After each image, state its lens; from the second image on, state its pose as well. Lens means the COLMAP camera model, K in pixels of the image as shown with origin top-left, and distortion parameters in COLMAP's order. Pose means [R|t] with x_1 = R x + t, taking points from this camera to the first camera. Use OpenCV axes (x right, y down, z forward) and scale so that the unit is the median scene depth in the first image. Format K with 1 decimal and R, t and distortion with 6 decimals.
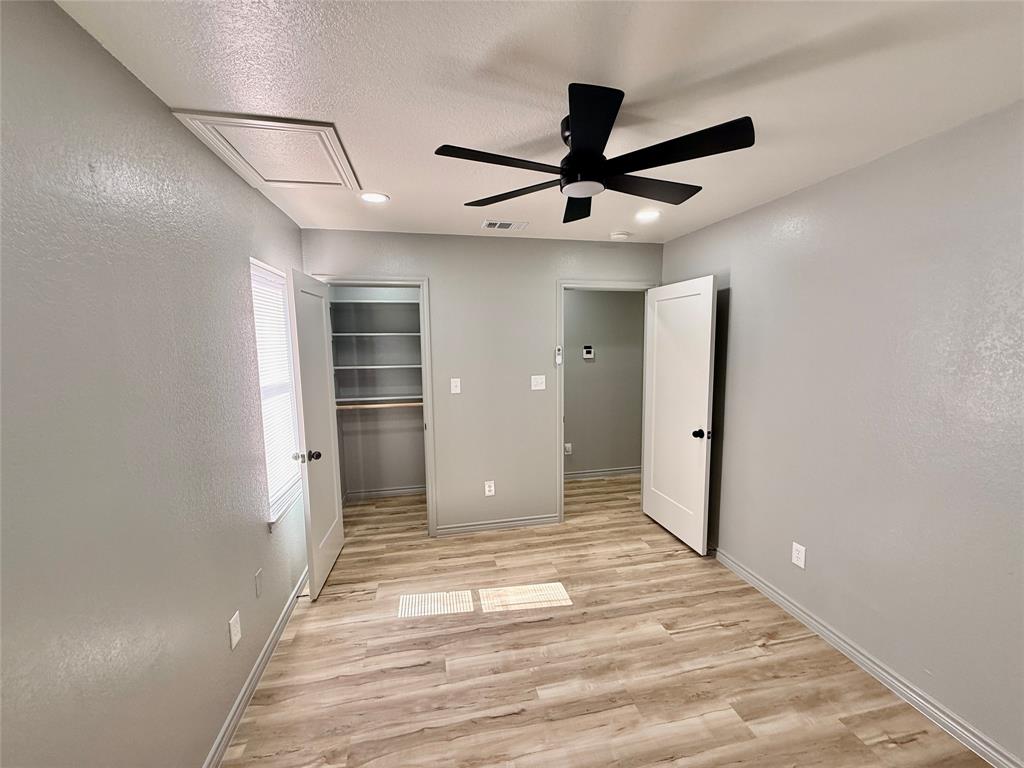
lens RADIAL K [[407.9, 0, 511.3], [0, 407.9, 384.8], [0, 0, 1]] dist [0.000775, -0.000377]
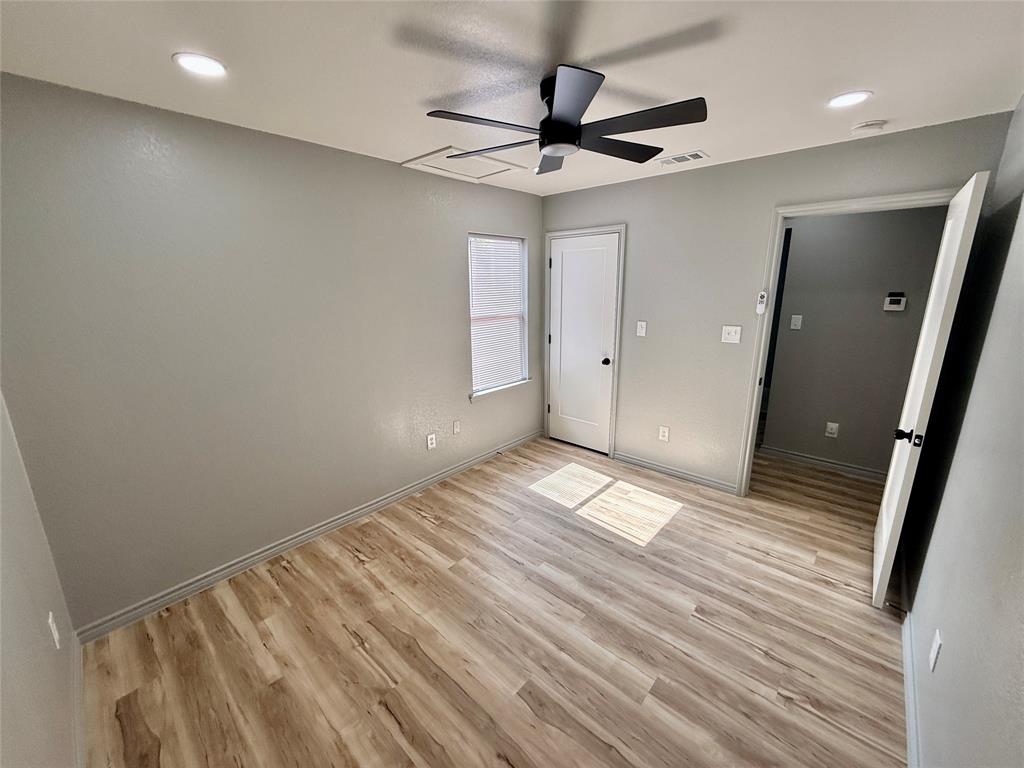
lens RADIAL K [[407.9, 0, 511.3], [0, 407.9, 384.8], [0, 0, 1]] dist [0.000775, -0.000377]
pose [[0.583885, 0.198715, -0.787141, 0.630976], [-0.084566, 0.979193, 0.184469, -0.025955], [0.807420, -0.041143, 0.588541, 0.123510]]
